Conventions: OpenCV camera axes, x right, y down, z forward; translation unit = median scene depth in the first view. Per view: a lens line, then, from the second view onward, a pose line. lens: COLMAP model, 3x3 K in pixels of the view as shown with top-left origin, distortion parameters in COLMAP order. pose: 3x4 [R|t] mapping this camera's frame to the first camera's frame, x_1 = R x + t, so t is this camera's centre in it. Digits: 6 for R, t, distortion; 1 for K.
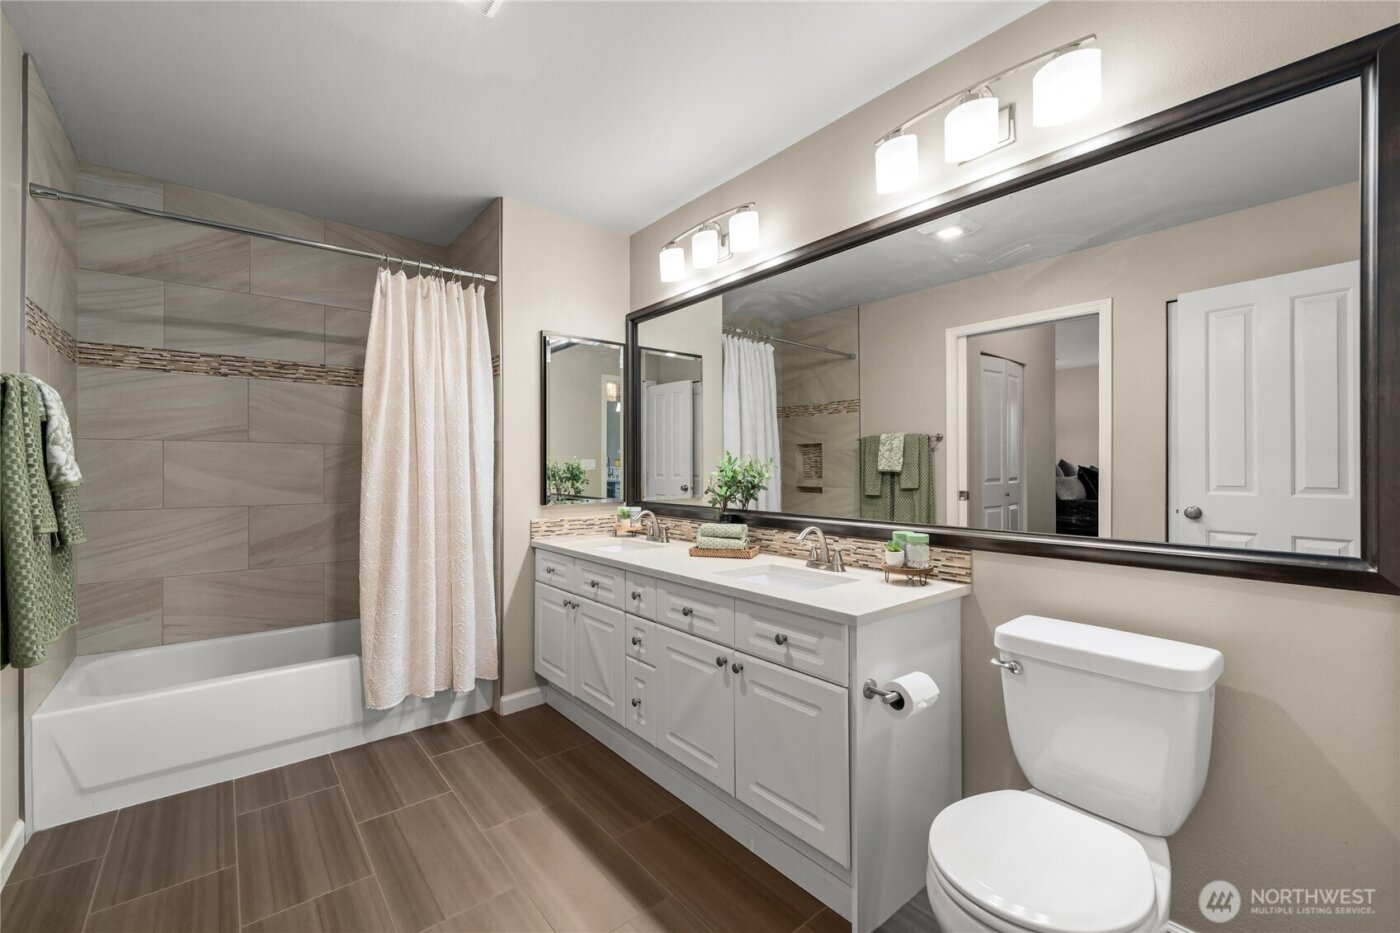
lens RADIAL K [[563.8, 0, 696.8], [0, 563.8, 466.0], [0, 0, 1]] dist [0.000957, -0.000081]
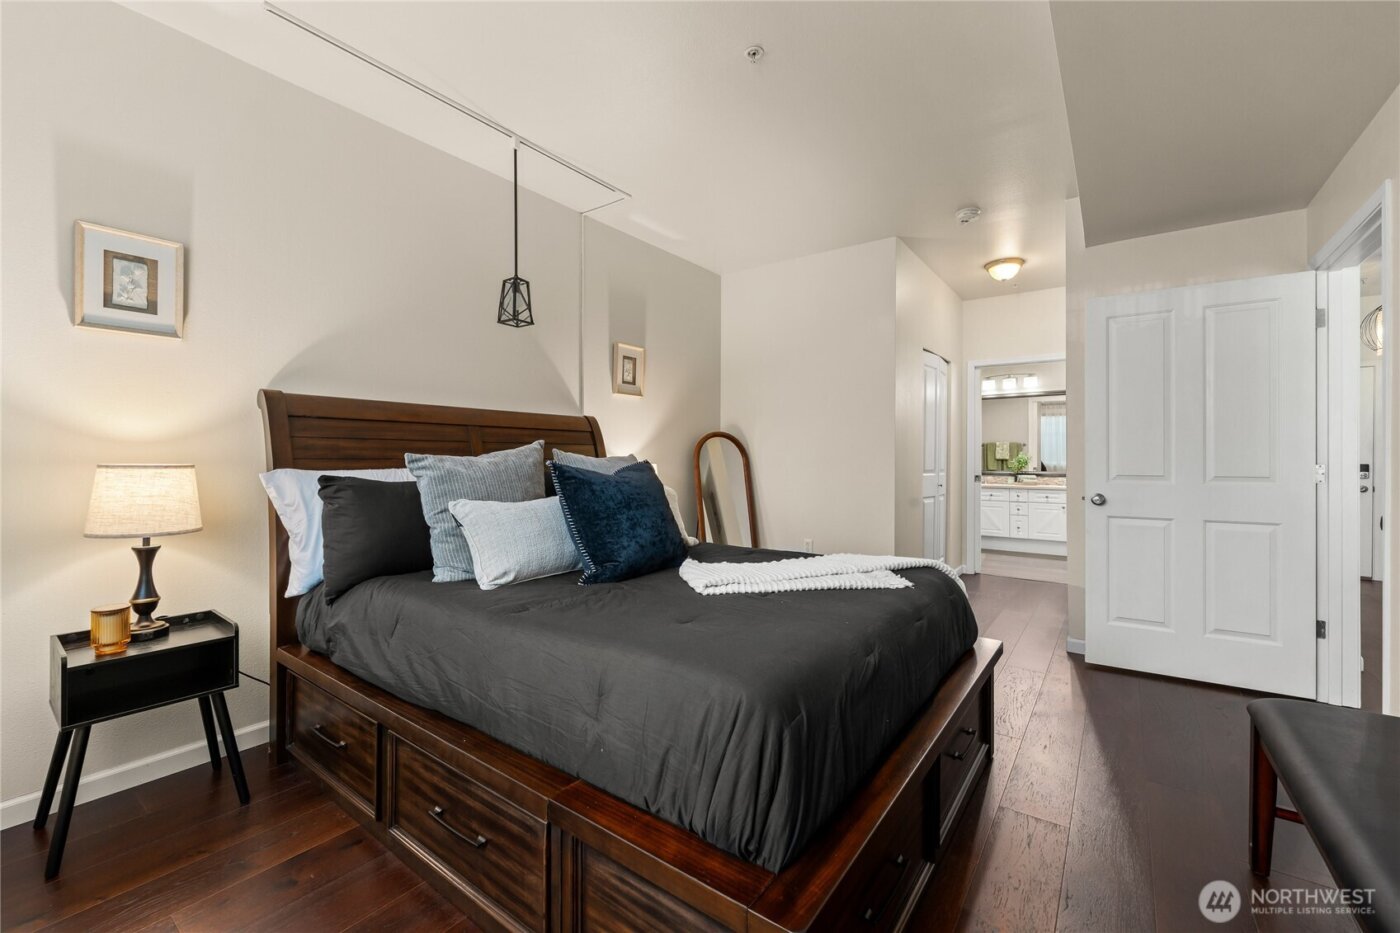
lens RADIAL K [[563.8, 0, 696.8], [0, 563.8, 466.0], [0, 0, 1]] dist [0.000957, -0.000081]
pose [[0.972843, -0.004515, 0.231423, -1.395049], [-0.000266, 0.999787, 0.020623, -0.008757], [-0.231467, -0.020125, 0.972635, -0.925136]]
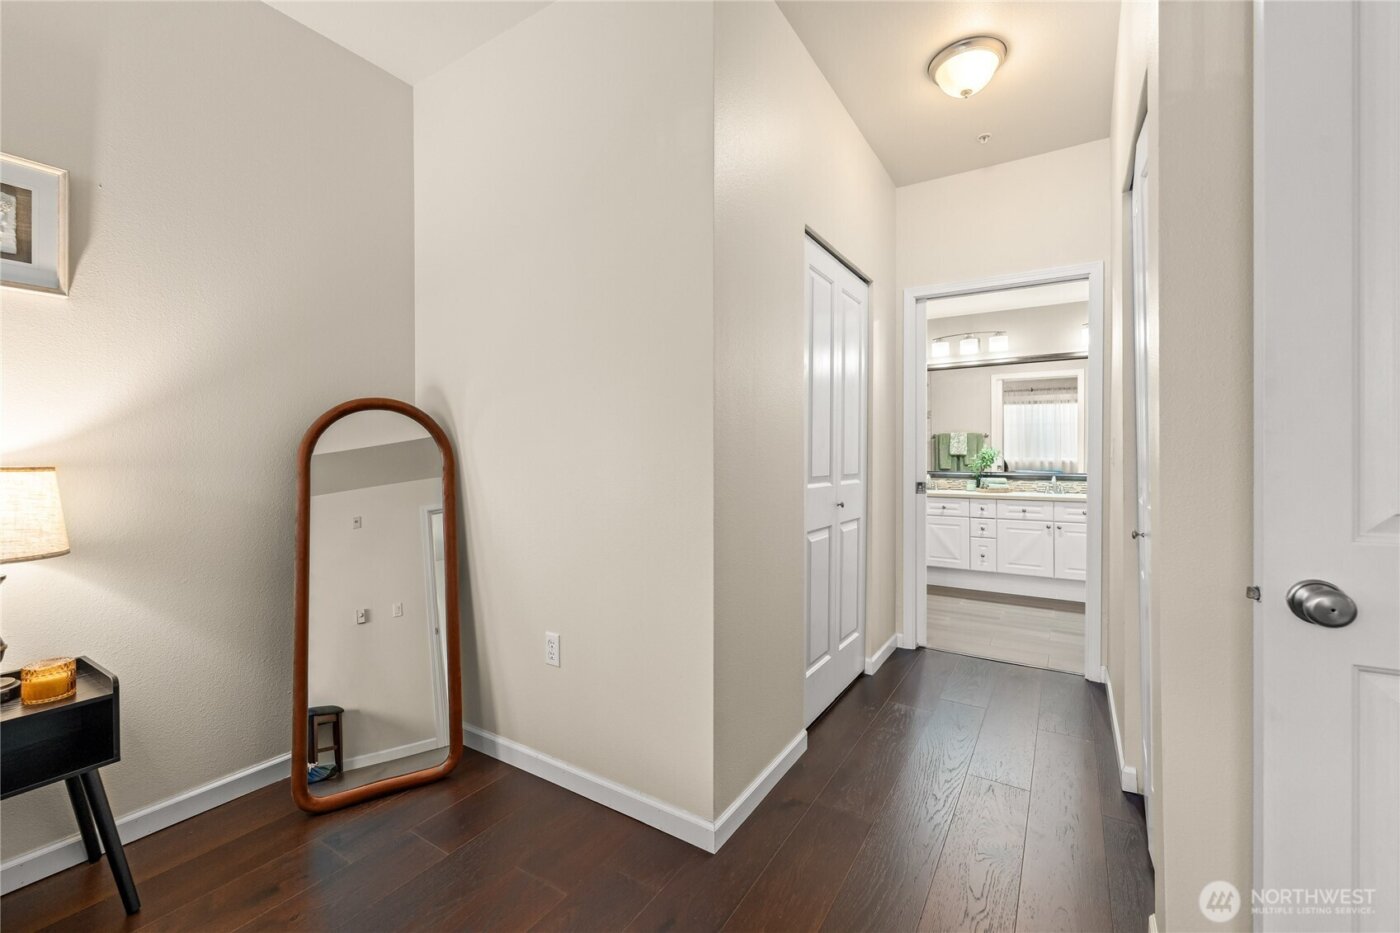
lens RADIAL K [[563.8, 0, 696.8], [0, 563.8, 466.0], [0, 0, 1]] dist [0.000957, -0.000081]
pose [[0.955529, -0.009890, 0.294732, -0.951525], [0.002099, 0.999640, 0.026739, -0.003602], [-0.294891, -0.024931, 0.955206, -0.419600]]
